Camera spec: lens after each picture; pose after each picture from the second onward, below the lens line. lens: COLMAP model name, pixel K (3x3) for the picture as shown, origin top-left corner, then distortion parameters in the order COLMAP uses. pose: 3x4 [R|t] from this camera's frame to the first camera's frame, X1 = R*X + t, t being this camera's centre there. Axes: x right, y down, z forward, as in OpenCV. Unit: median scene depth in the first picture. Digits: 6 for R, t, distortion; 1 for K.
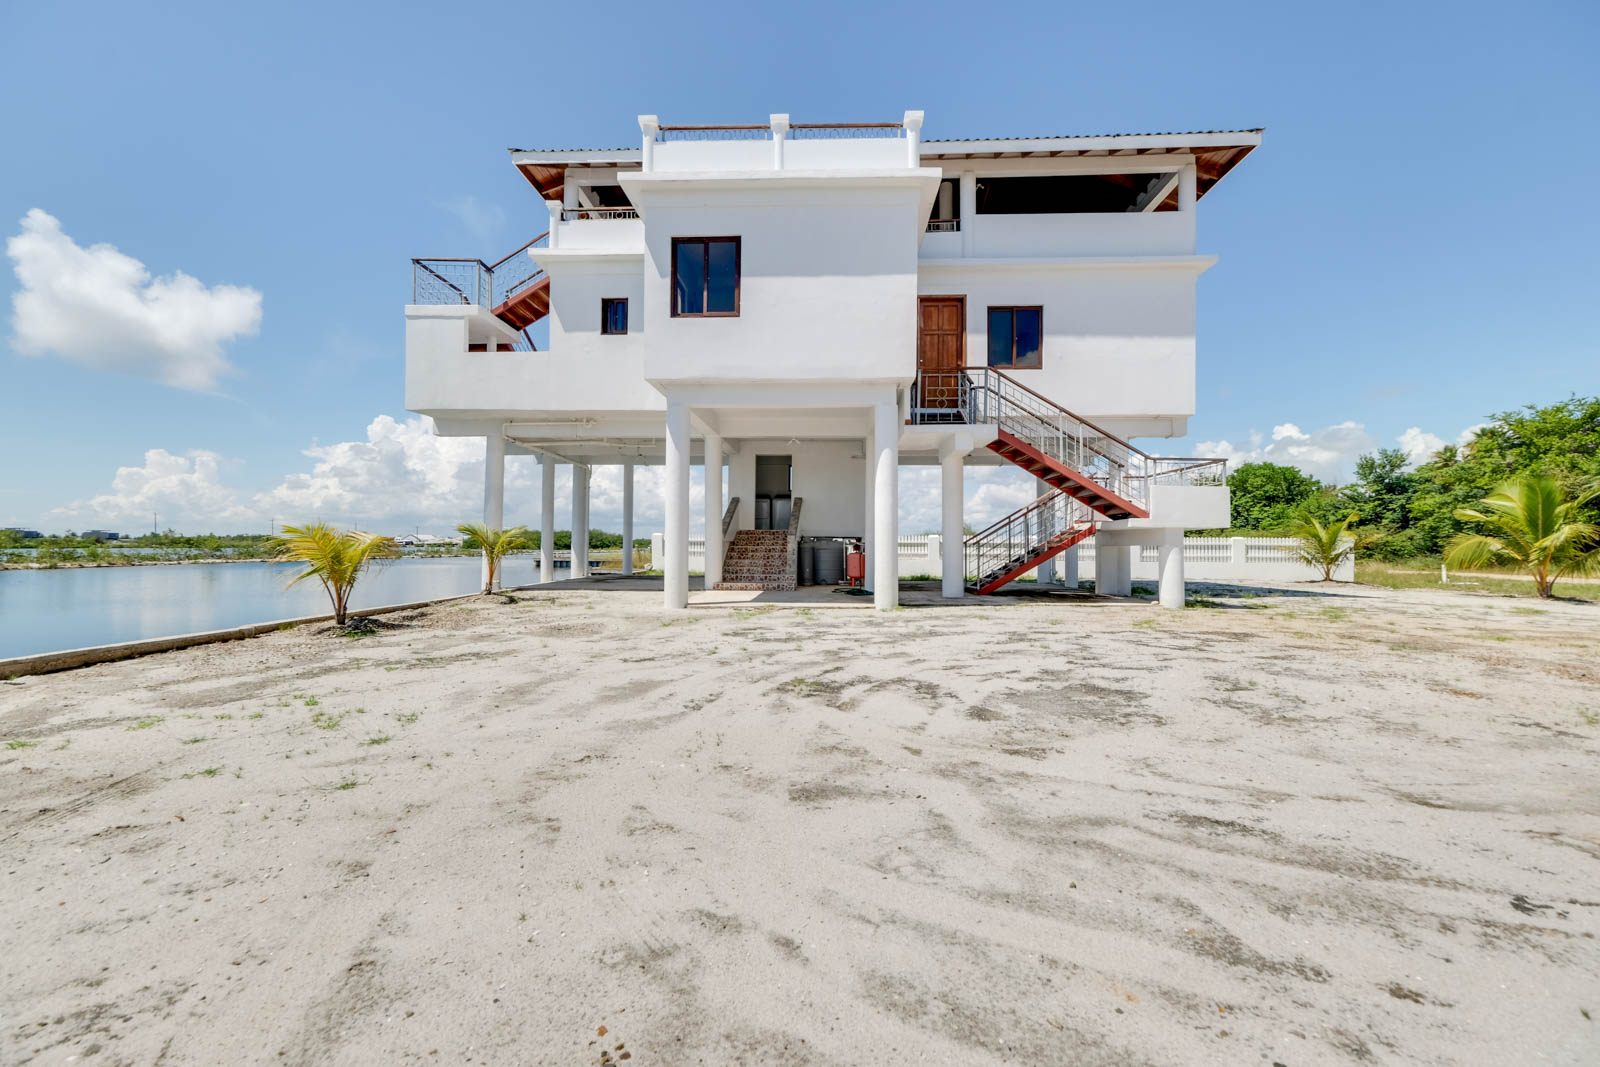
lens RADIAL K [[688.4, 0, 792.4], [0, 688.4, 538.2], [0, 0, 1]] dist [0.003298, 0.001332]
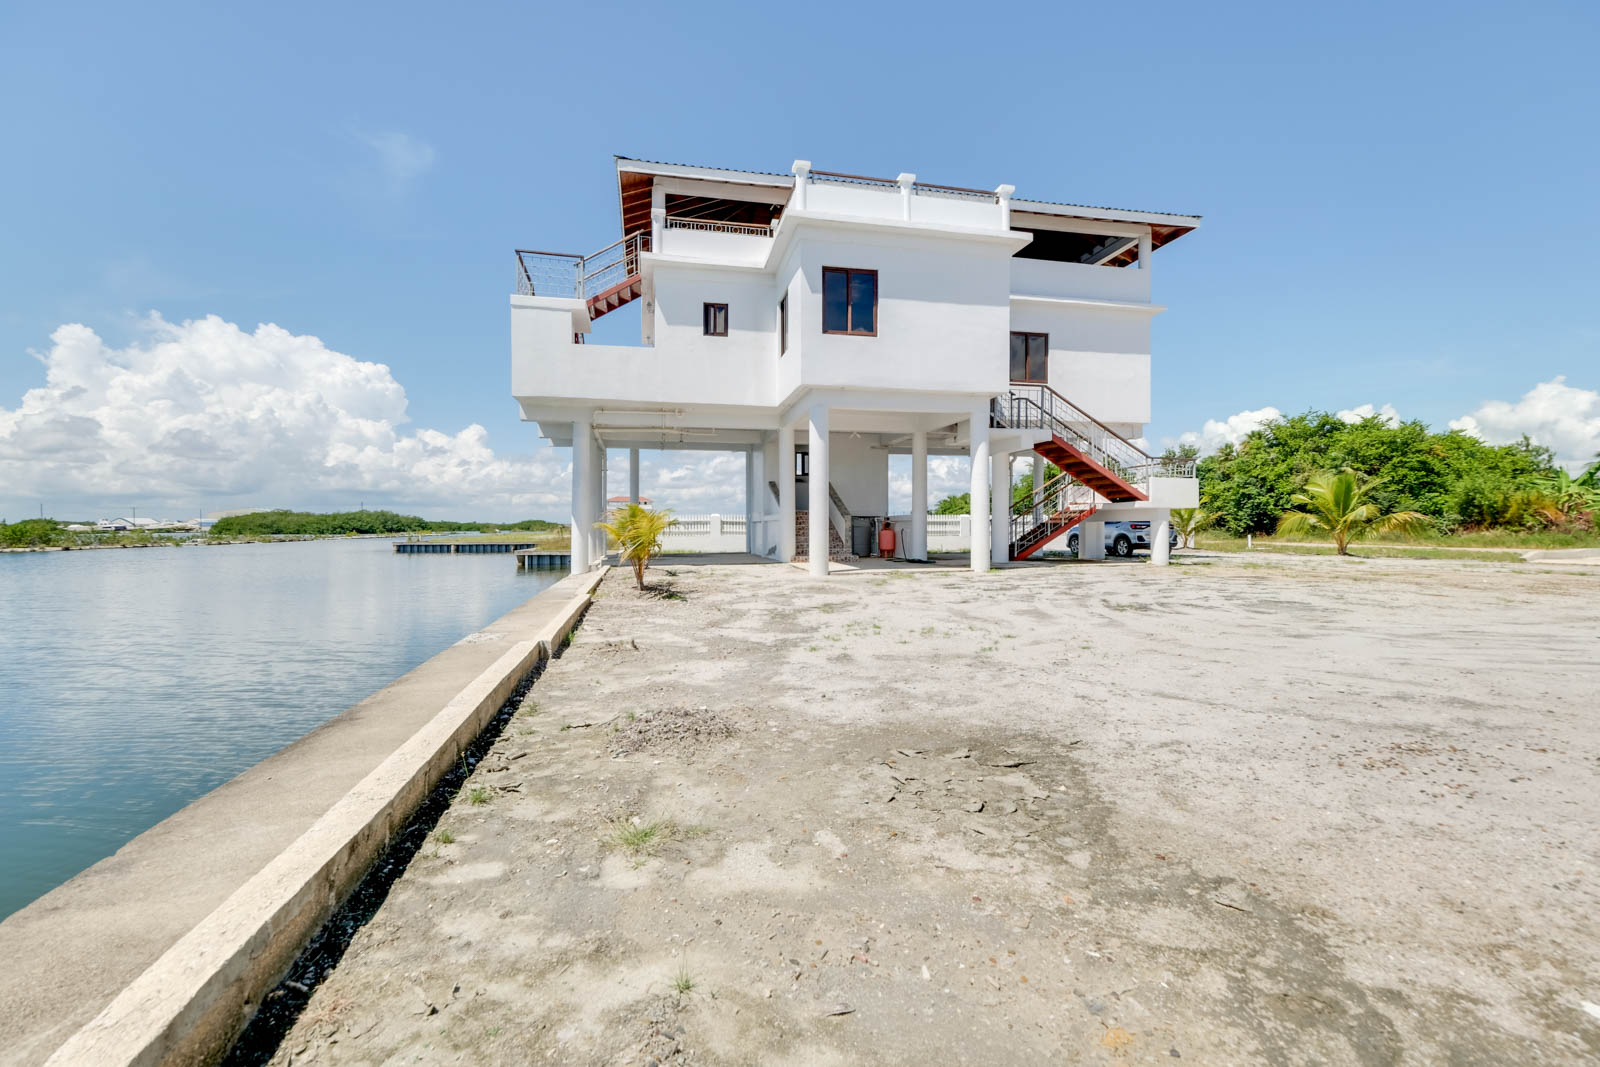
lens RADIAL K [[688.4, 0, 805.3], [0, 688.4, 528.2], [0, 0, 1]] dist [0.003298, 0.001332]
pose [[0.966590, -0.010006, 0.256132, -0.363626], [0.006393, 0.999868, 0.014935, -0.000316], [-0.256248, -0.012799, 0.966526, -0.107089]]
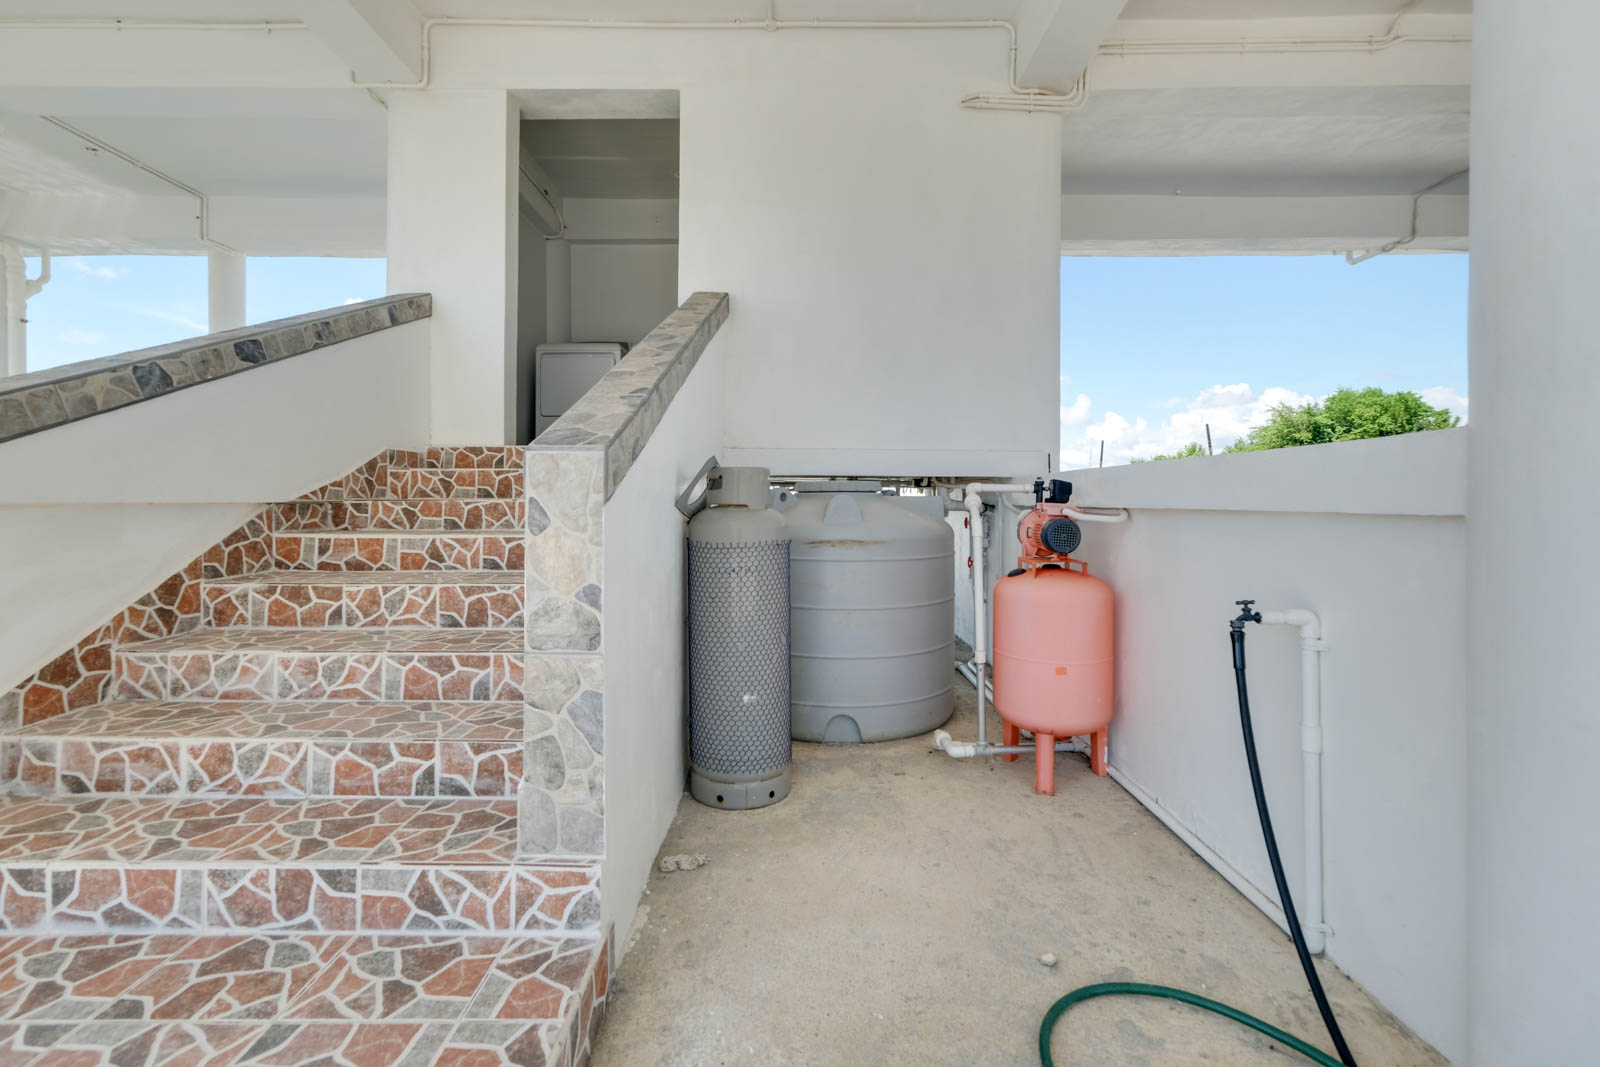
lens RADIAL K [[688.4, 0, 787.5], [0, 688.4, 488.5], [0, 0, 1]] dist [0.003298, 0.001332]
pose [[0.998995, 0.001195, 0.044810, 0.025063], [-0.001301, 0.999996, 0.002332, 0.000562], [-0.044808, -0.002388, 0.998993, 0.872774]]
